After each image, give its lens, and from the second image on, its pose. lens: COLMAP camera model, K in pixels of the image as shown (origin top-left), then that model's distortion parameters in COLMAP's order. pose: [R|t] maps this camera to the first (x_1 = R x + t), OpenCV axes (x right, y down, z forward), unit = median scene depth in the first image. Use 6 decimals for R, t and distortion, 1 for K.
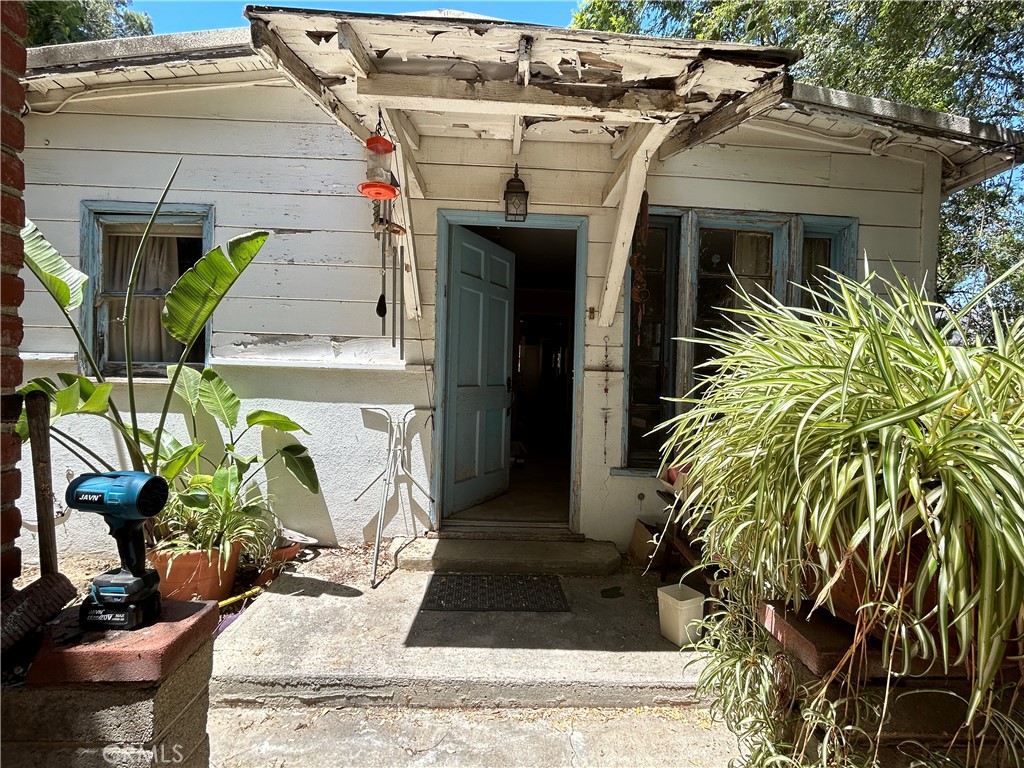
lens RADIAL K [[485.6, 0, 506.4], [0, 485.6, 380.9], [0, 0, 1]] dist [-0.001099, 0.000471]
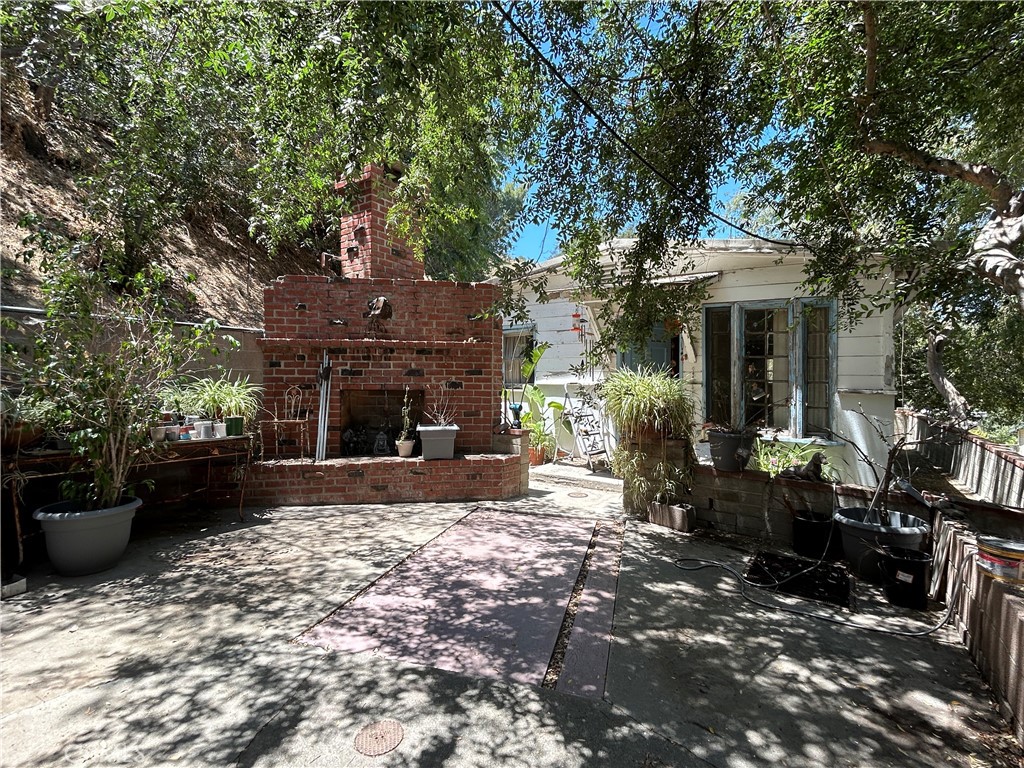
lens RADIAL K [[485.6, 0, 511.9], [0, 485.6, 385.2], [0, 0, 1]] dist [-0.001099, 0.000471]
pose [[0.804446, -0.015486, -0.593824, 0.896506], [0.004606, 0.999793, -0.019833, 0.025614], [0.594008, 0.013219, 0.804351, -1.264593]]
